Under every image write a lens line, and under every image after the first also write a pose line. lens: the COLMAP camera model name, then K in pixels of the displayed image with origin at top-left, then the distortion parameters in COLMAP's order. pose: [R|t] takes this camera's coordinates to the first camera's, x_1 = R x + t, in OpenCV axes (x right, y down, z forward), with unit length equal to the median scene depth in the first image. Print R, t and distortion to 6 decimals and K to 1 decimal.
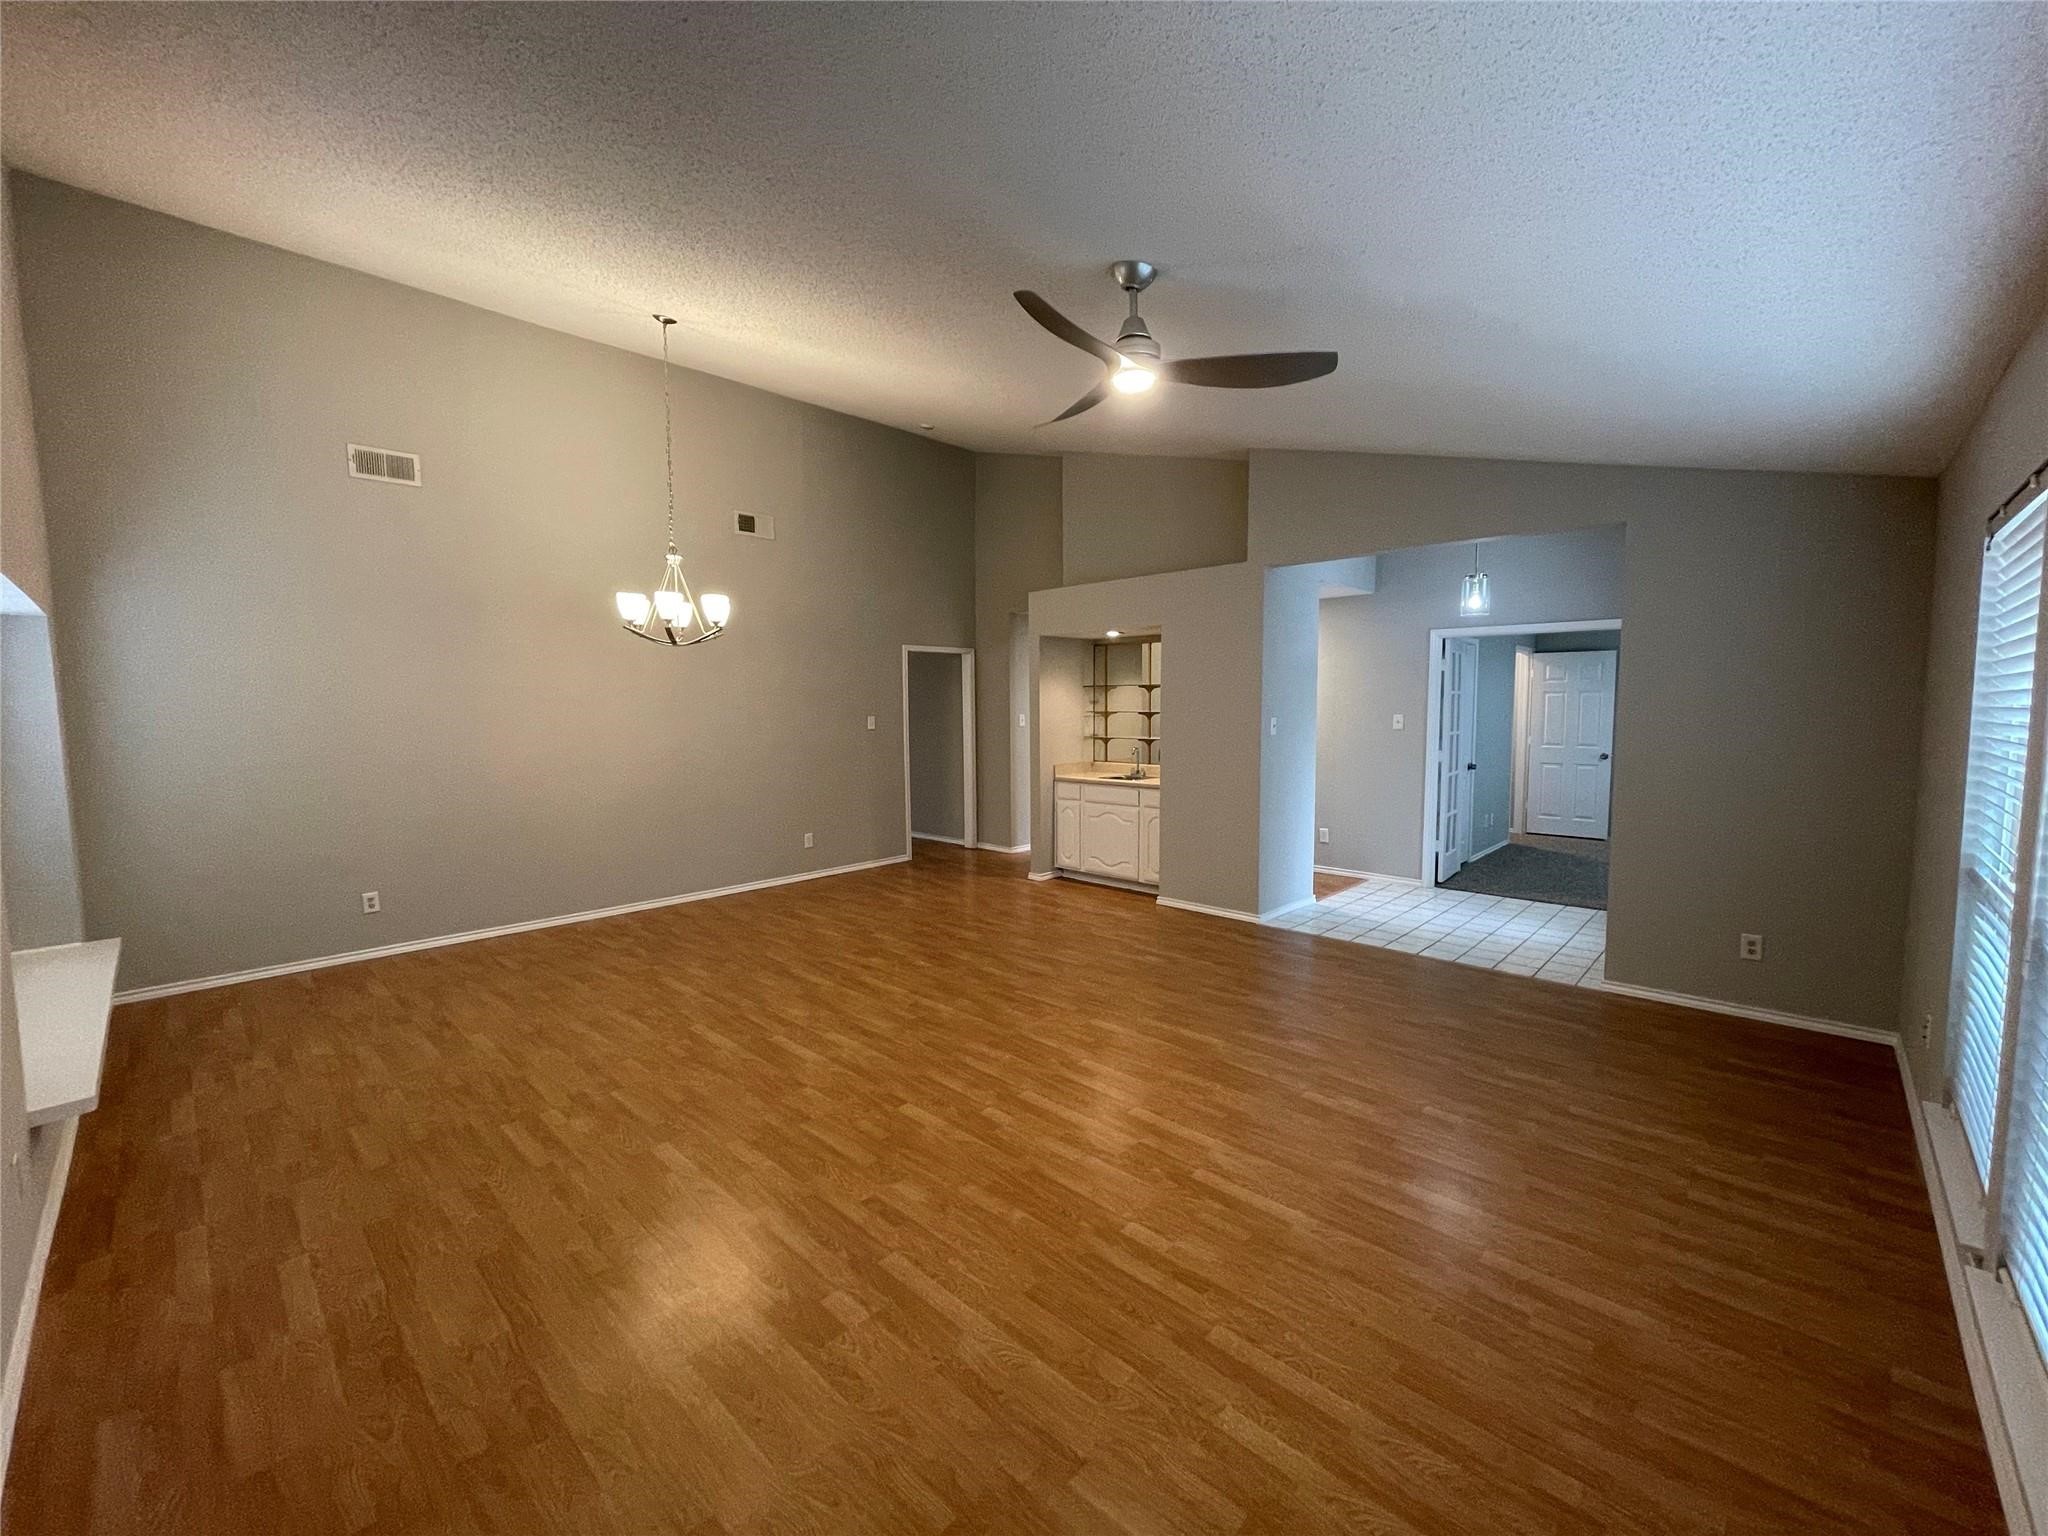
lens RADIAL K [[826.9, 0, 1024.1], [0, 826.9, 769.4], [0, 0, 1]] dist [-0.004167, 0.000637]
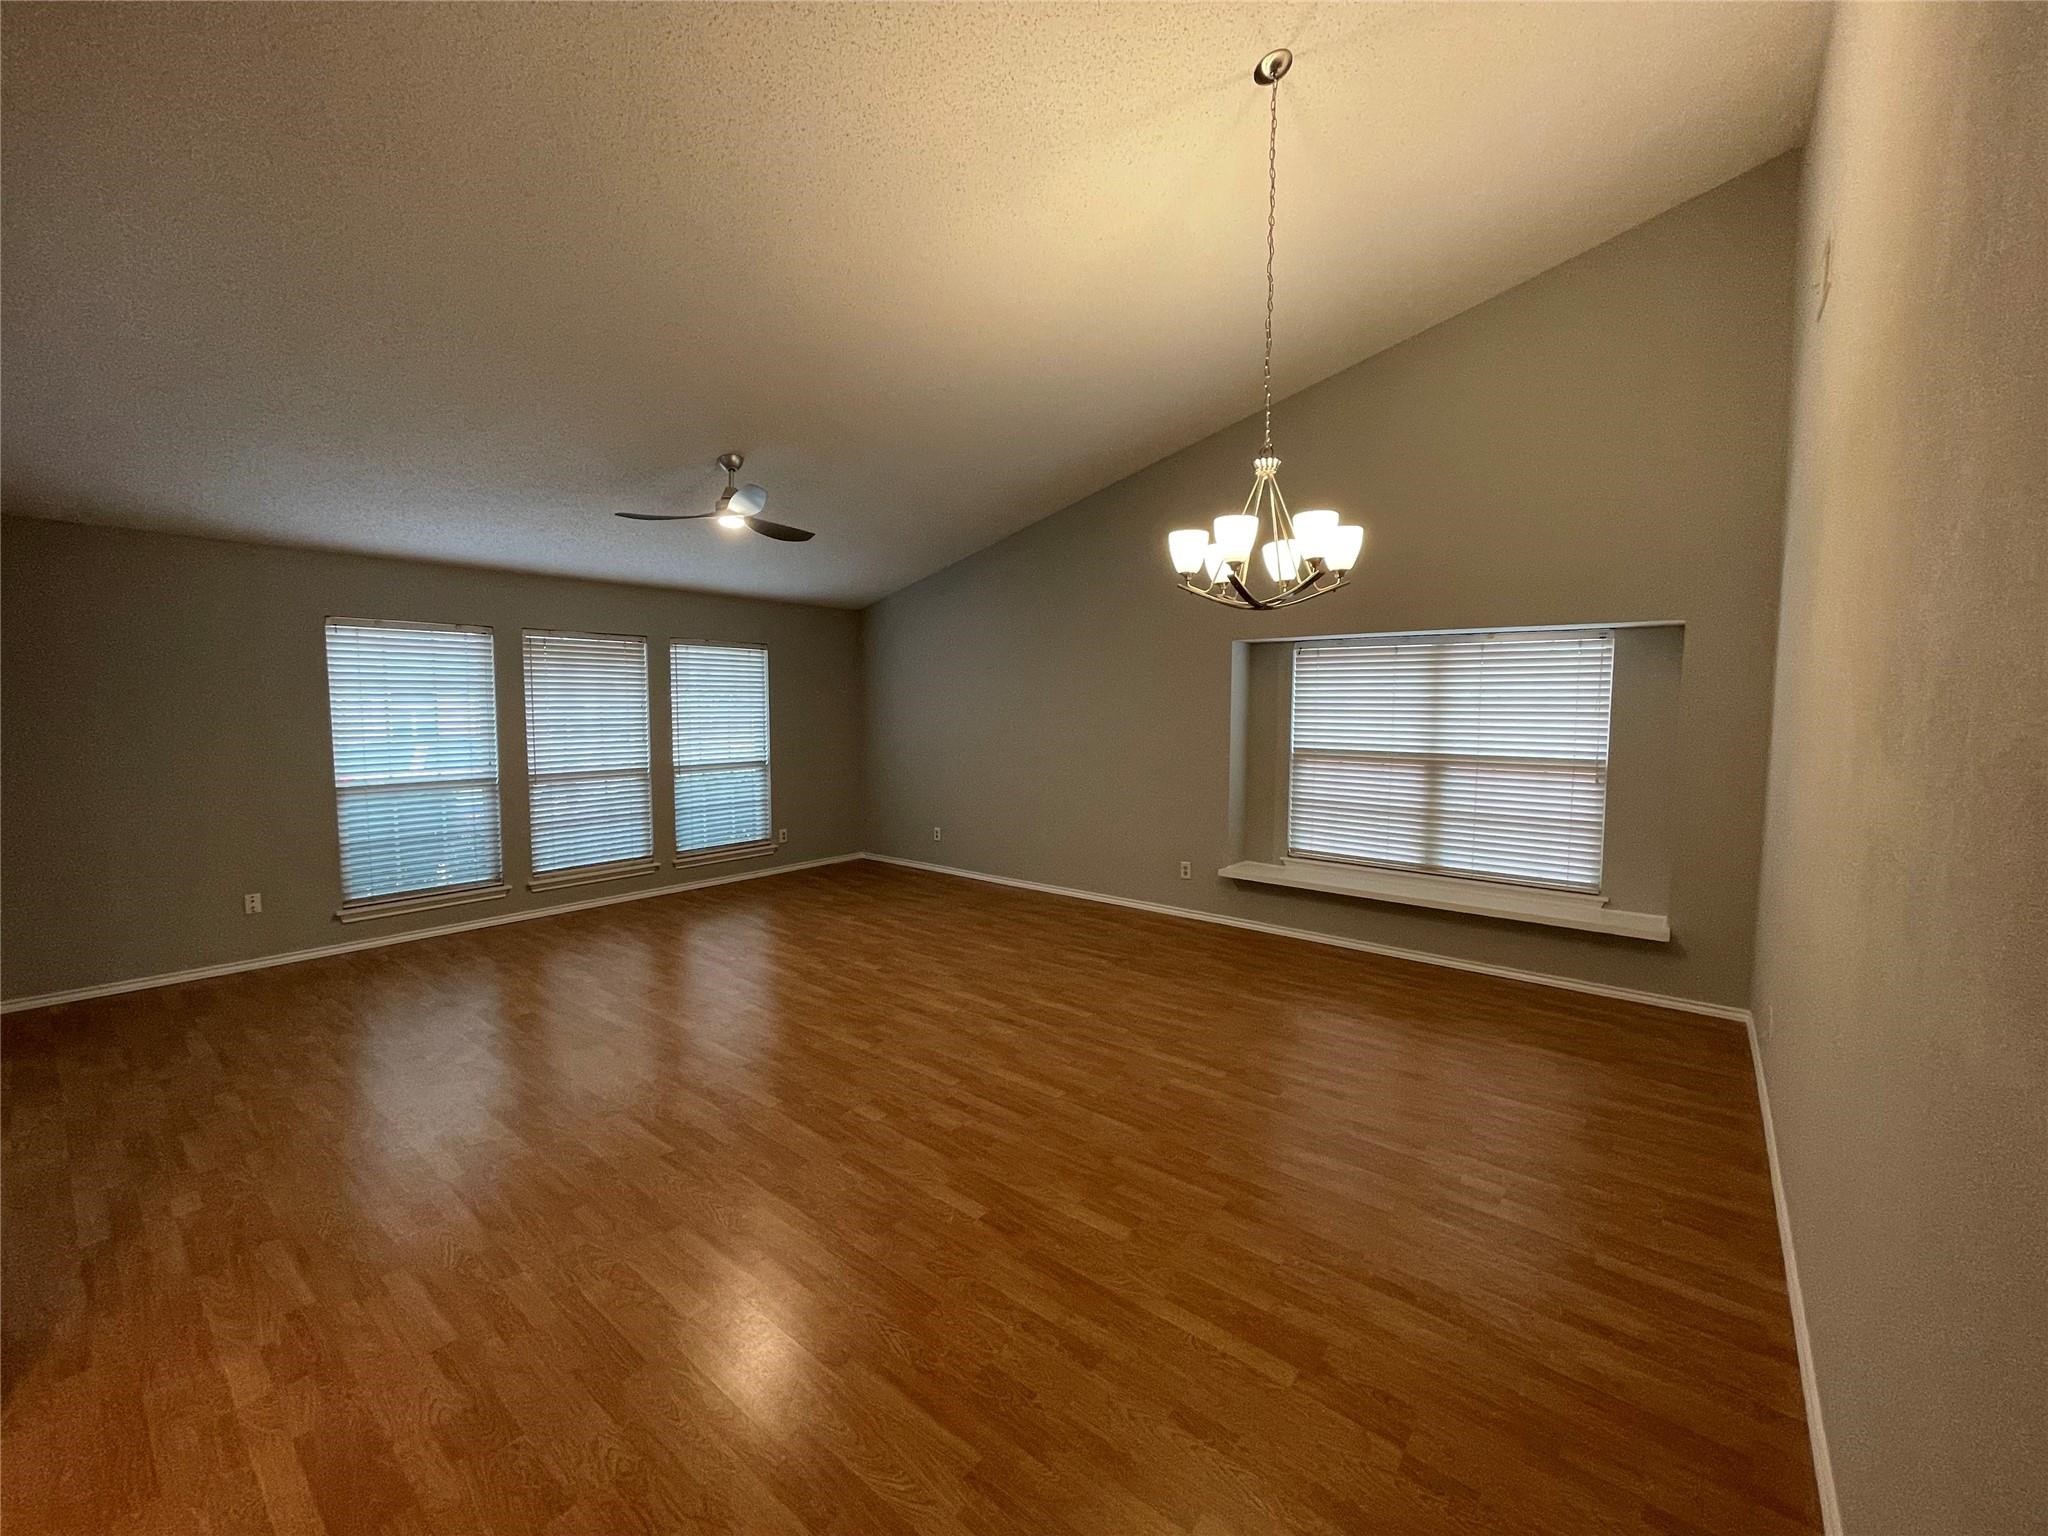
lens RADIAL K [[826.9, 0, 1022.6], [0, 826.9, 761.9], [0, 0, 1]] dist [-0.004167, 0.000637]
pose [[-0.997121, 0.008955, -0.075298, -0.241304], [-0.002386, 0.988805, 0.149194, -0.160180], [0.075792, 0.148944, -0.985937, 1.986524]]
